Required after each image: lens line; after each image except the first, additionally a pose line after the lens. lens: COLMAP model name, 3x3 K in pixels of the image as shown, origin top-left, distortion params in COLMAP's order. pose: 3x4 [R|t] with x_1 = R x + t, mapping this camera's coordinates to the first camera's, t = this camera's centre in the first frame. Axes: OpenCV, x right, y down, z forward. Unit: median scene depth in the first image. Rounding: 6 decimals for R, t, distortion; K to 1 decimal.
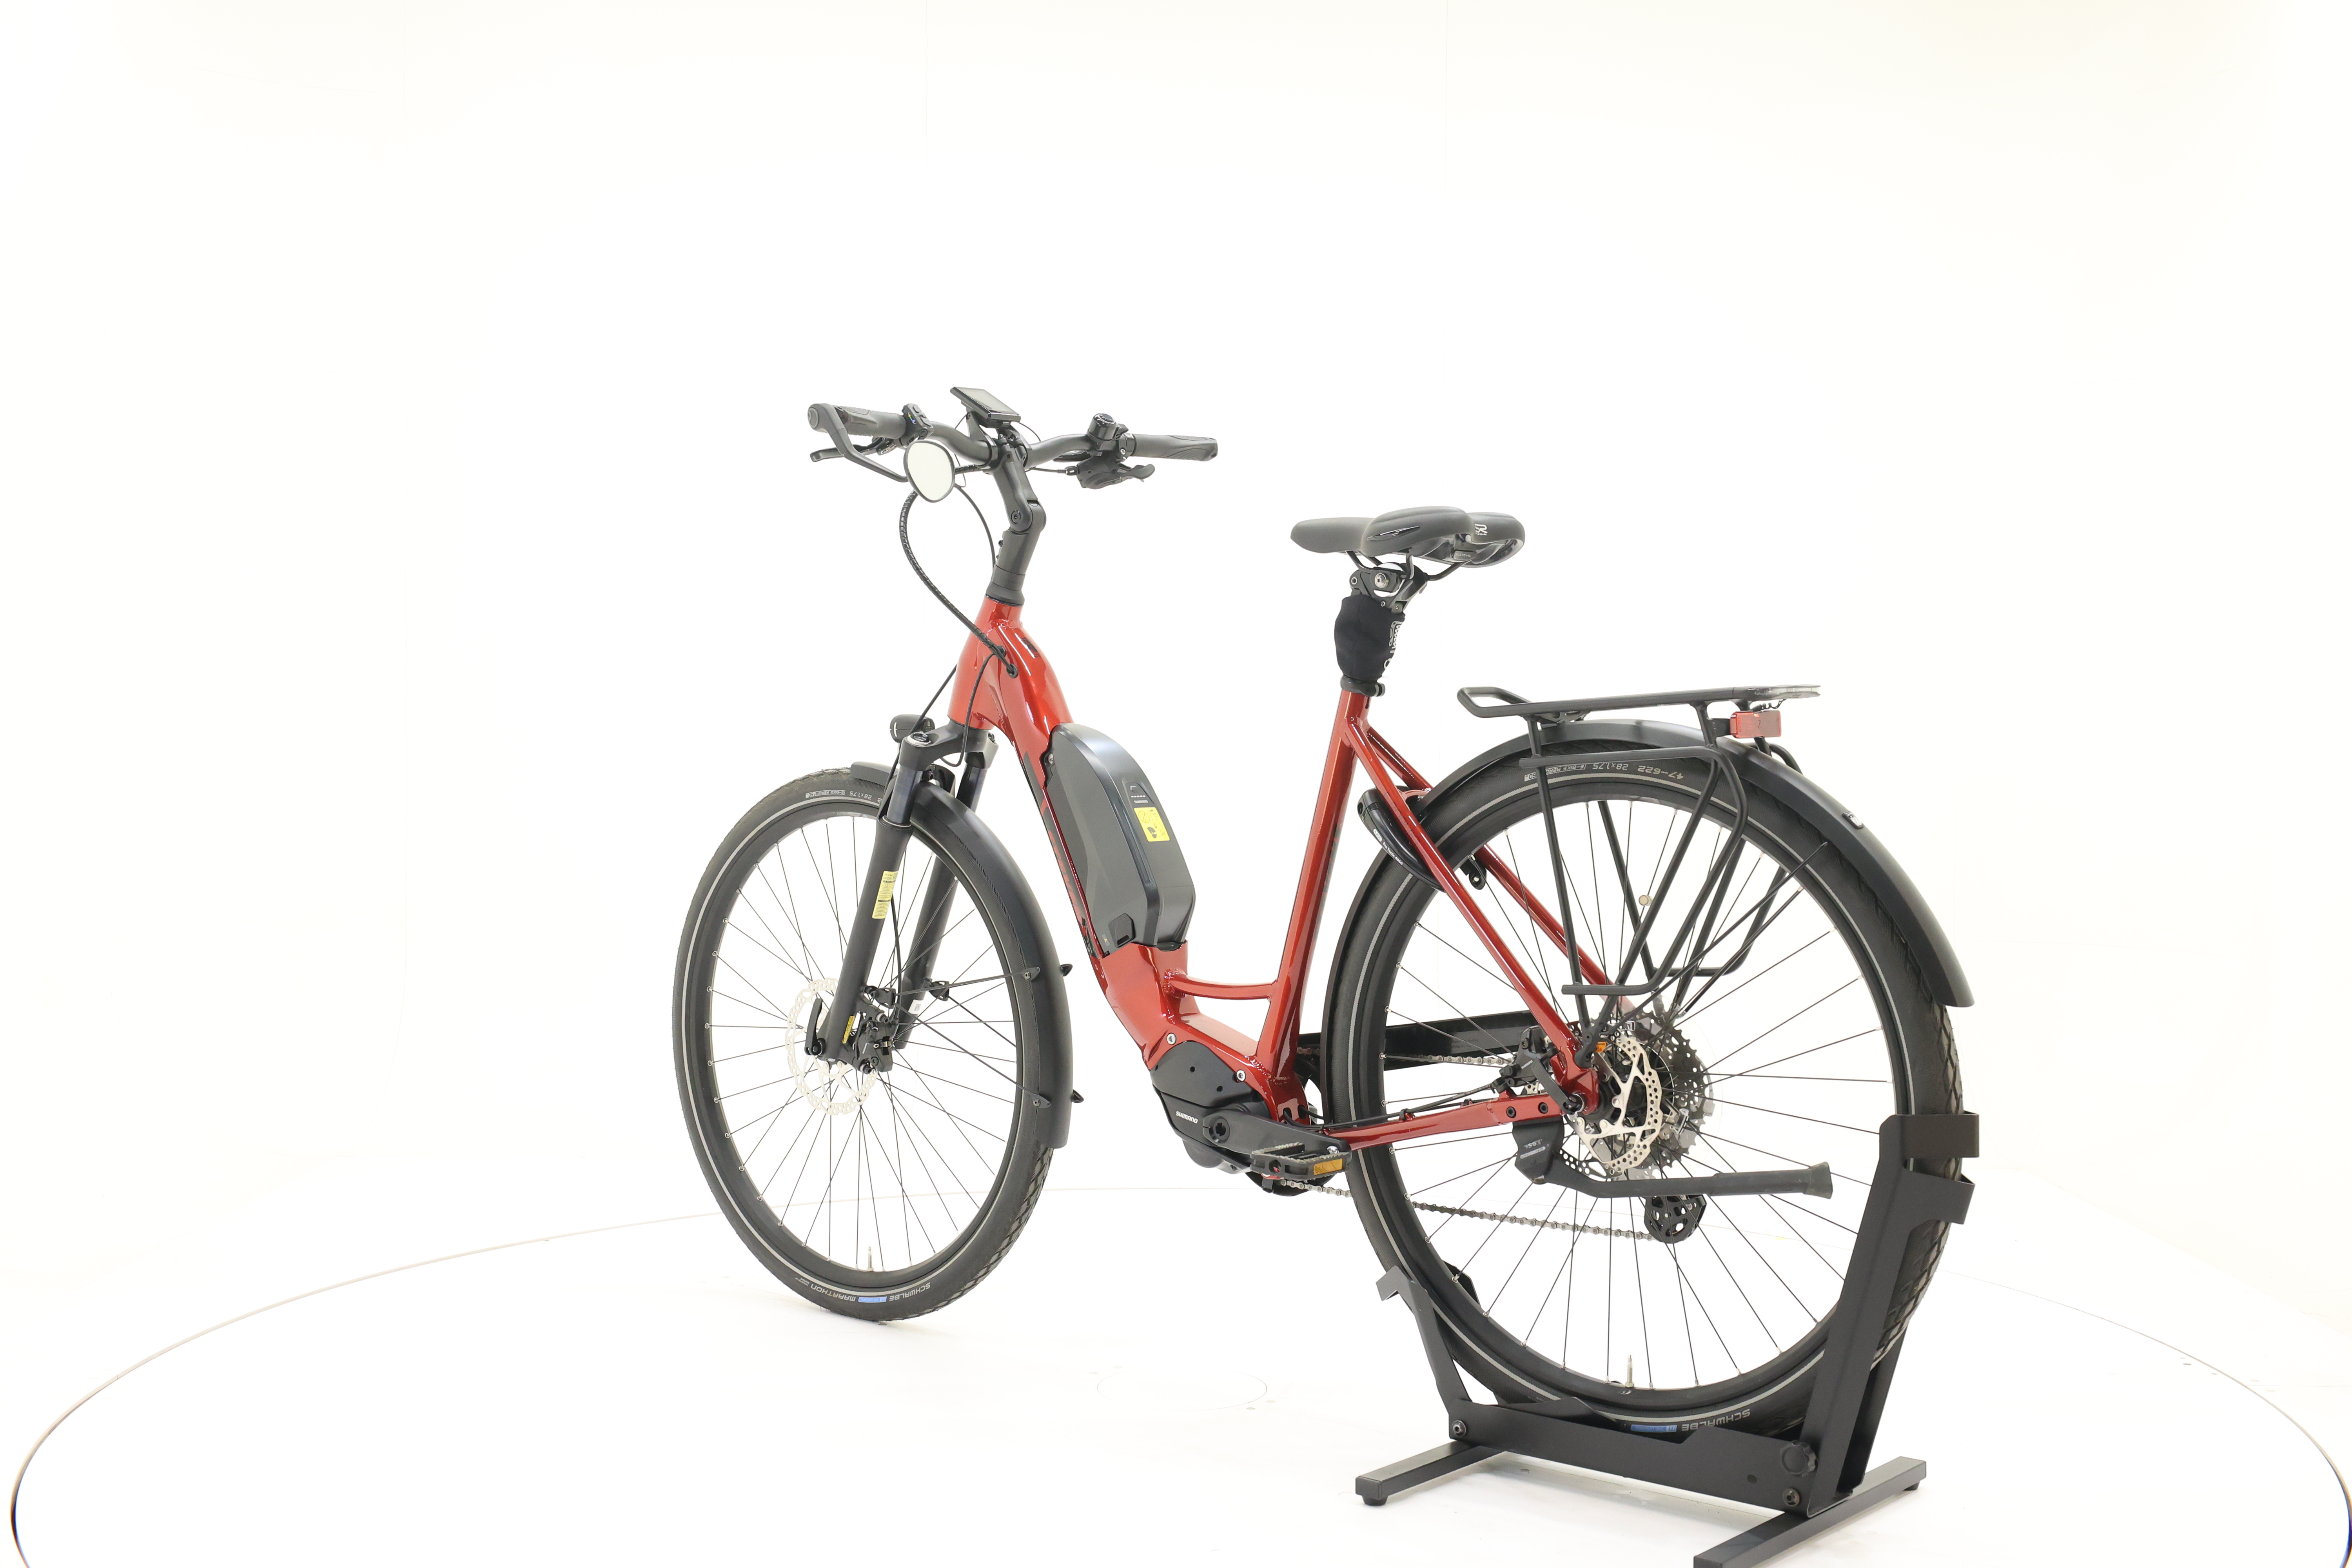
lens RADIAL K [[2529.6, 0, 1180.7], [0, 2529.6, 767.2], [0, 0, 1]] dist [-0.011295, 0.000000]
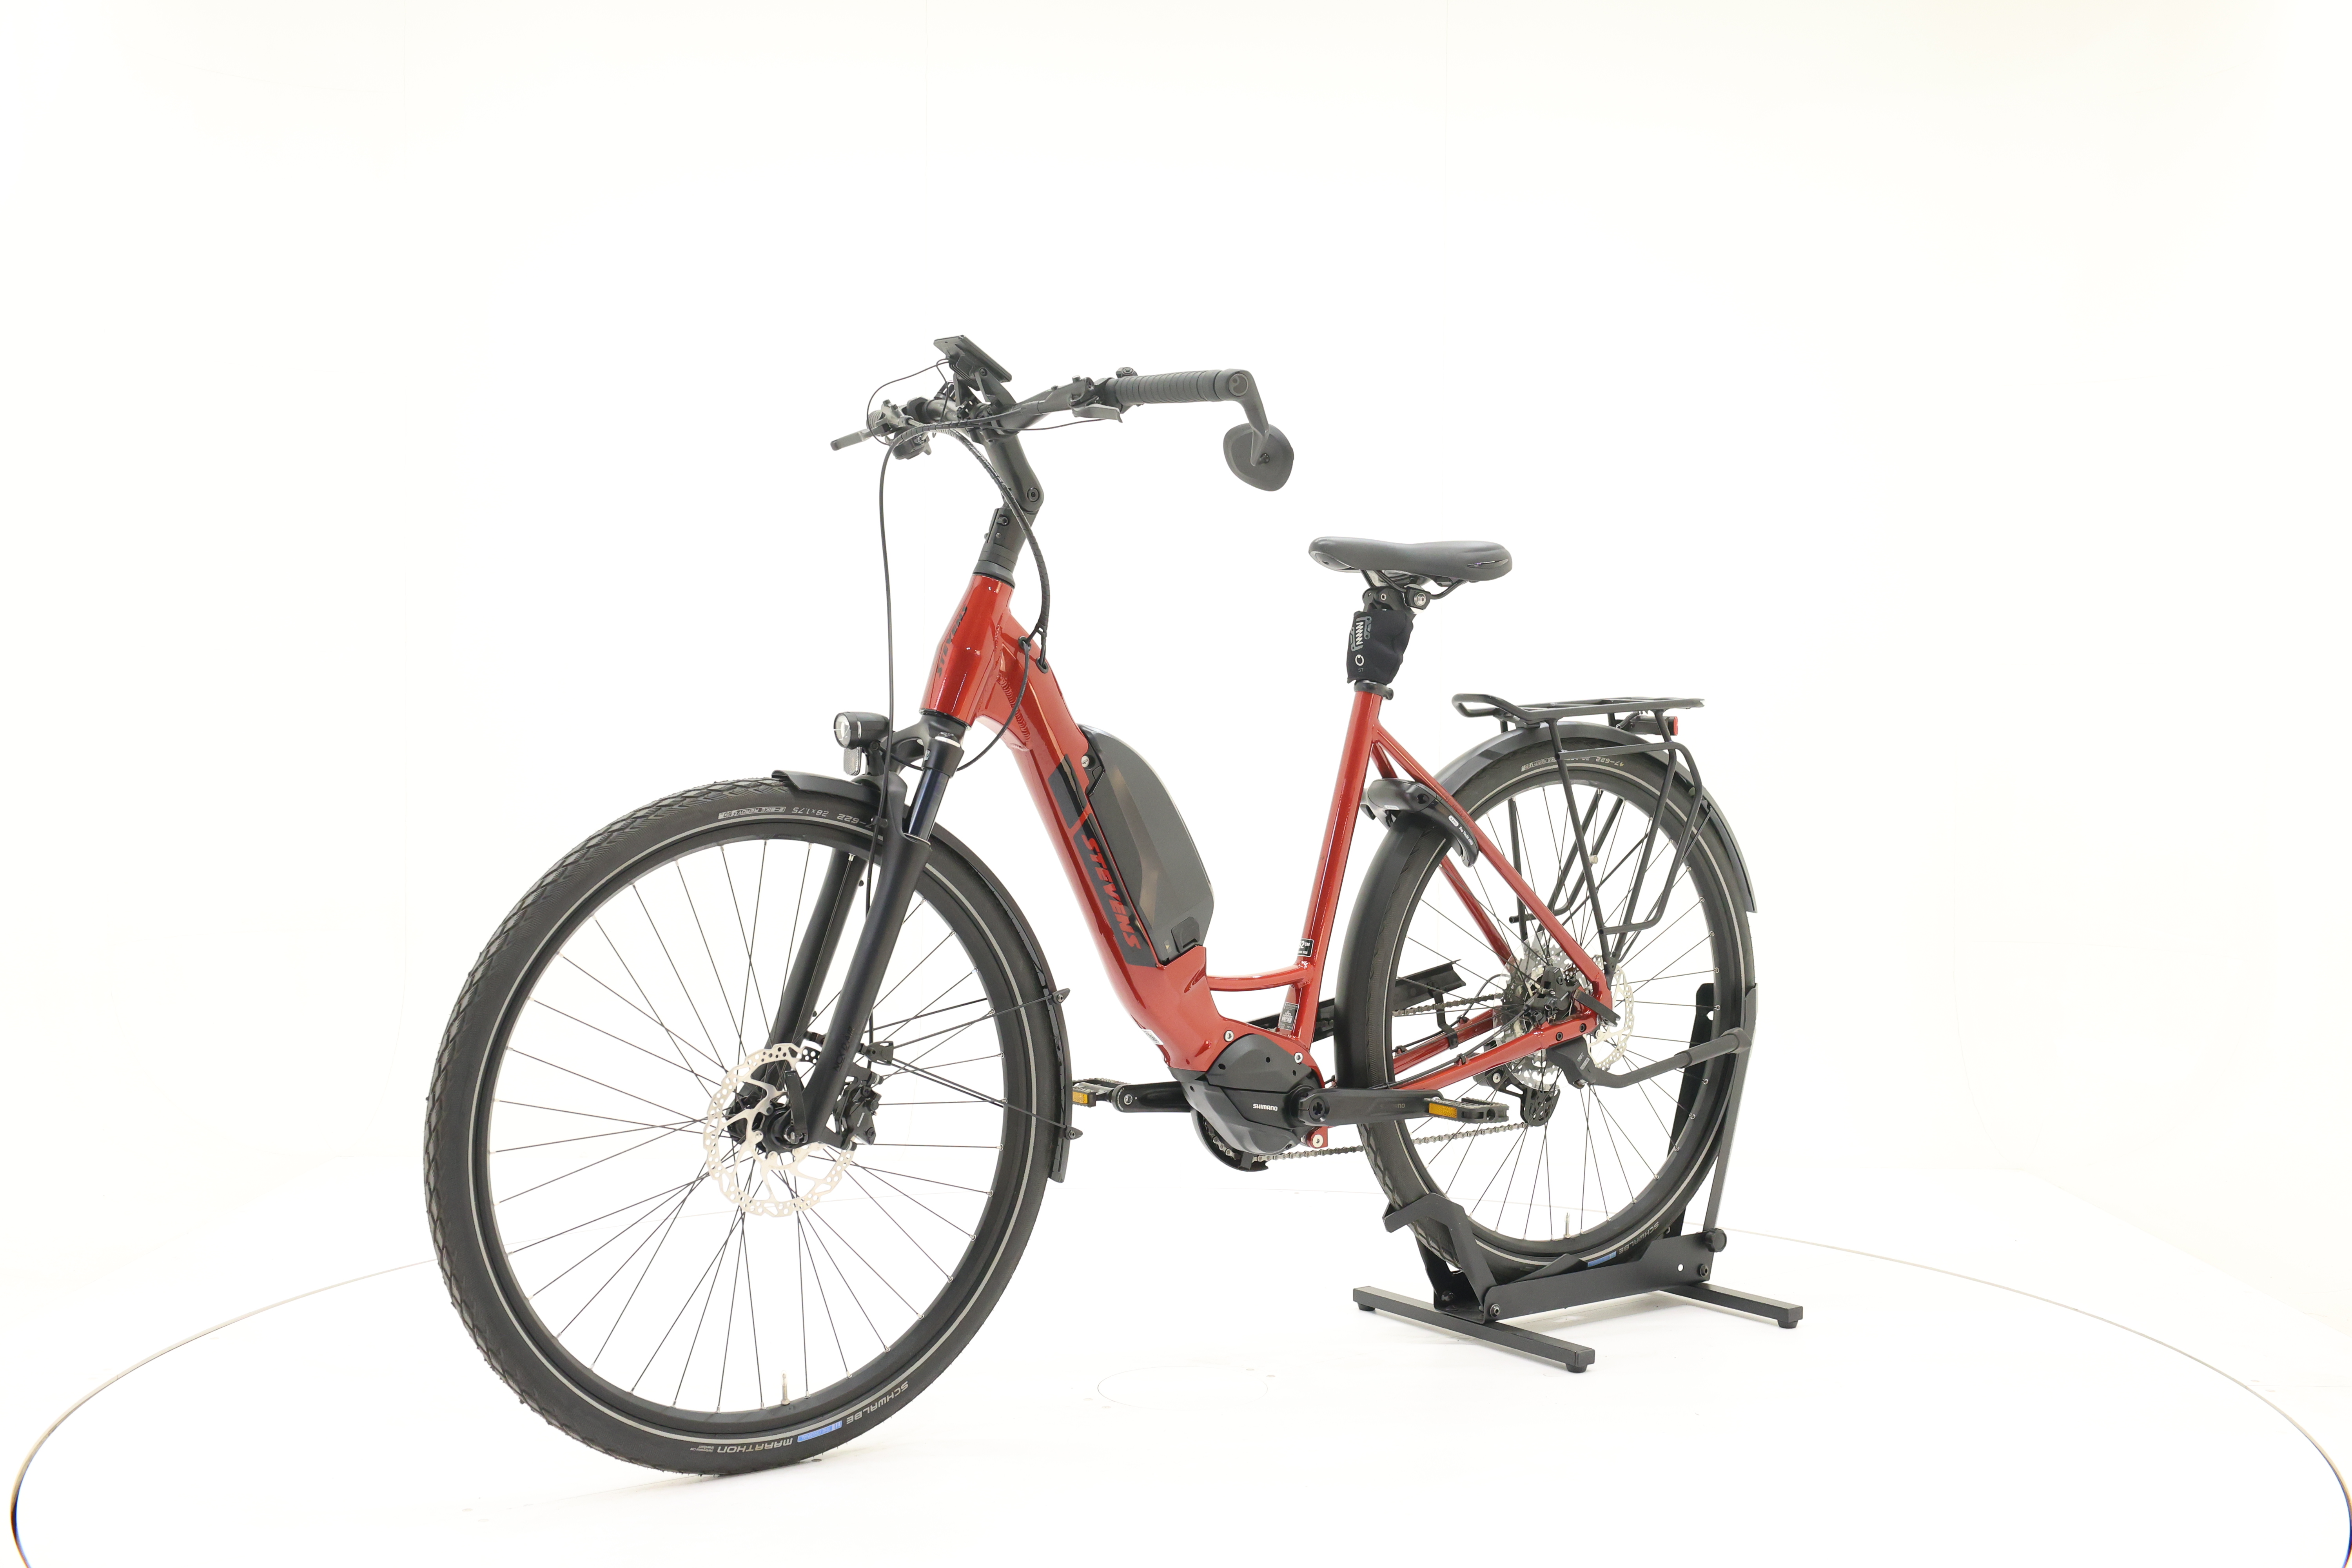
lens RADIAL K [[2529.6, 0, 1177.2], [0, 2529.6, 788.4], [0, 0, 1]] dist [-0.011295, 0.000000]
pose [[0.235260, -0.026905, 0.971560, -1.006940], [0.010565, 0.999629, 0.025124, -0.017283], [-0.971875, 0.004354, 0.235457, 0.797977]]
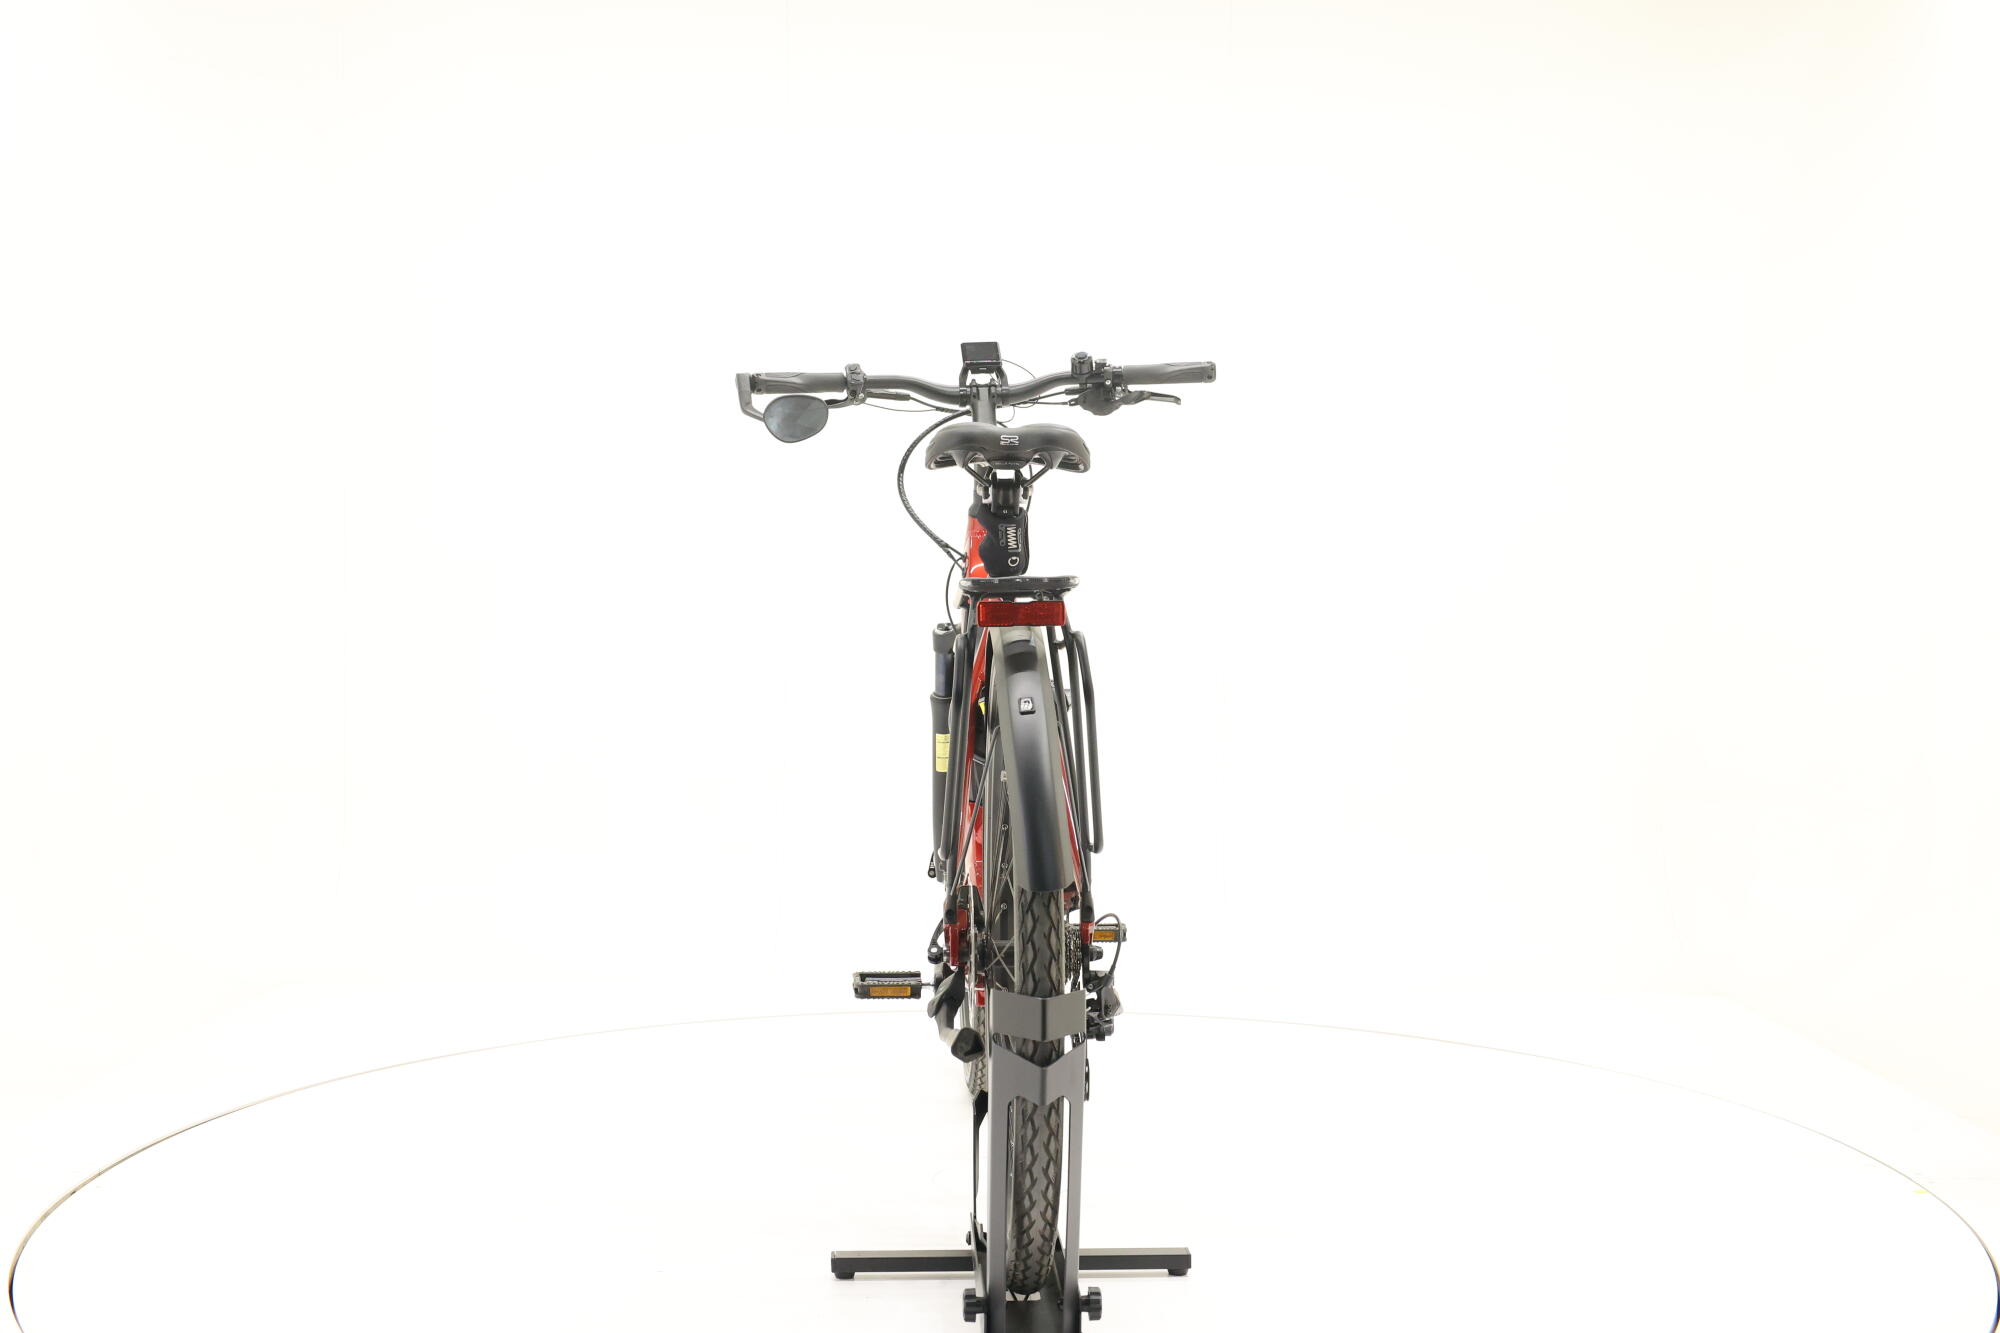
lens RADIAL K [[2151.0, 0, 1007.7], [0, 2151.0, 669.4], [0, 0, 1]] dist [-0.011295, 0.000000]
pose [[0.690175, 0.014978, -0.723487, 0.753642], [-0.011424, 0.999887, 0.009802, -0.002014], [0.723552, 0.001500, 0.690268, 0.322169]]
